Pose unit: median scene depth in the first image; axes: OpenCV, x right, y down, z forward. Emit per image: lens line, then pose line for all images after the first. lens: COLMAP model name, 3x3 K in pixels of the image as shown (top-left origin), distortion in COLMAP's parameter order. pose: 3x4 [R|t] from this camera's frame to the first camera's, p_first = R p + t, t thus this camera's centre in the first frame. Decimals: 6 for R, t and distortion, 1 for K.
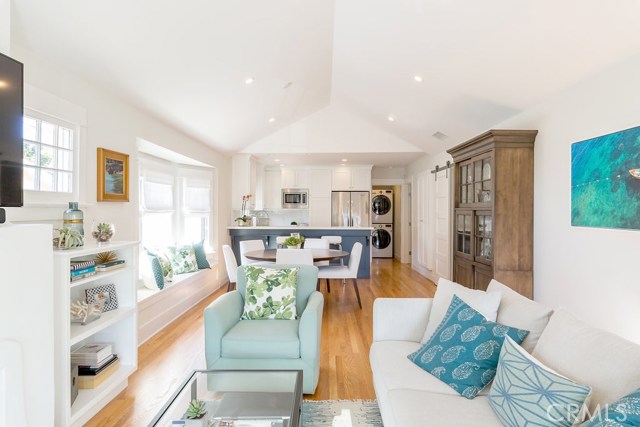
lens RADIAL K [[406.4, 0, 320.0], [0, 406.4, 213.5], [0, 0, 1]] dist [0.000837, 0.000152]
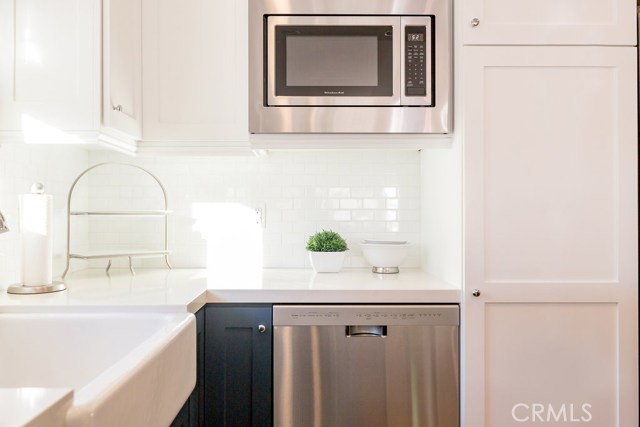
lens RADIAL K [[555.9, 0, 320.0], [0, 555.9, 213.5], [0, 0, 1]] dist [0.001514, 0.000962]
pose [[0.999313, -0.001607, 0.037015, -0.191190], [0.001999, 0.999942, -0.010542, 0.039151], [-0.036996, 0.010609, 0.999259, 2.001109]]
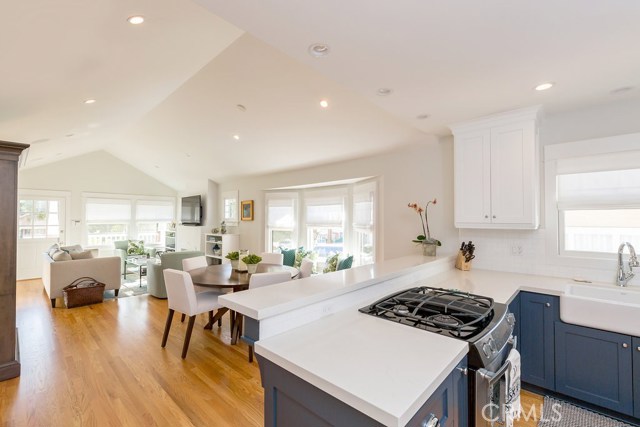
lens RADIAL K [[278.9, 0, 320.0], [0, 278.9, 213.5], [0, 0, 1]] dist [-0.000311, -0.000125]
pose [[-0.670071, -0.016970, -0.742103, 0.433184], [-0.005795, 0.999828, -0.017631, -0.039877], [0.742275, -0.007514, -0.670053, 2.233077]]
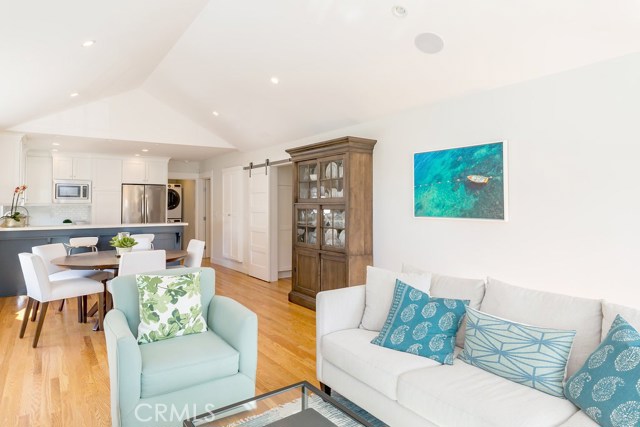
lens RADIAL K [[386.4, 0, 318.6], [0, 386.4, 197.6], [0, 0, 1]] dist [-0.000228, 0.000257]
pose [[0.806374, 0.006992, 0.591365, -0.299780], [0.008236, 0.999700, -0.023051, -0.003669], [-0.591349, 0.023458, 0.806075, 0.152490]]
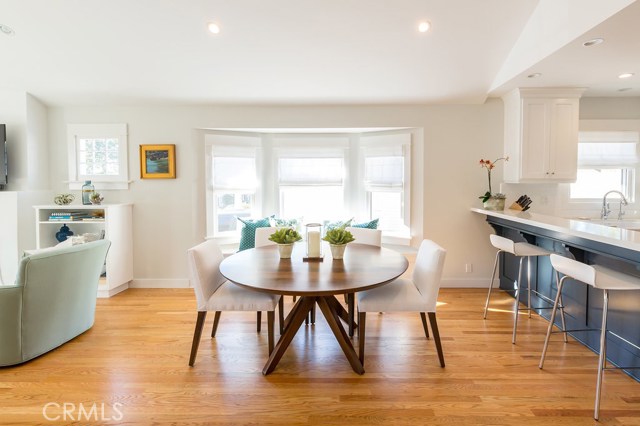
lens RADIAL K [[305.7, 0, 338.0], [0, 305.7, 192.6], [0, 0, 1]] dist [0.001278, 0.000110]
pose [[-0.004108, 0.036298, -0.999333, 0.542786], [-0.005185, 0.999327, 0.036319, -0.019641], [0.999978, 0.005331, -0.003917, 1.476153]]
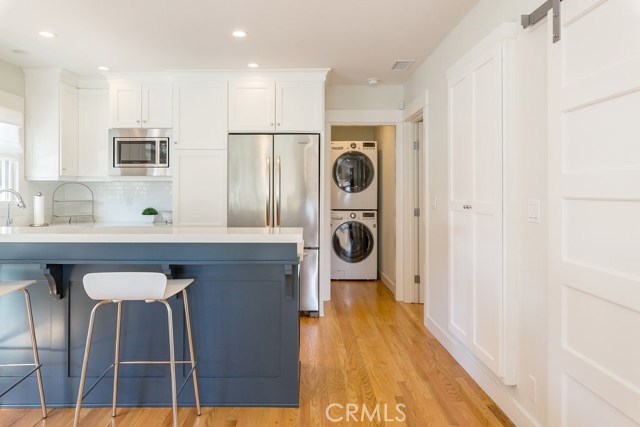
lens RADIAL K [[440.2, 0, 310.8], [0, 440.2, 191.7], [0, 0, 1]] dist [0.003752, 0.000499]
pose [[0.999695, -0.001958, 0.024623, 0.243777], [0.002120, 0.999976, -0.006562, 0.016344], [-0.024609, 0.006612, 0.999675, 1.346557]]
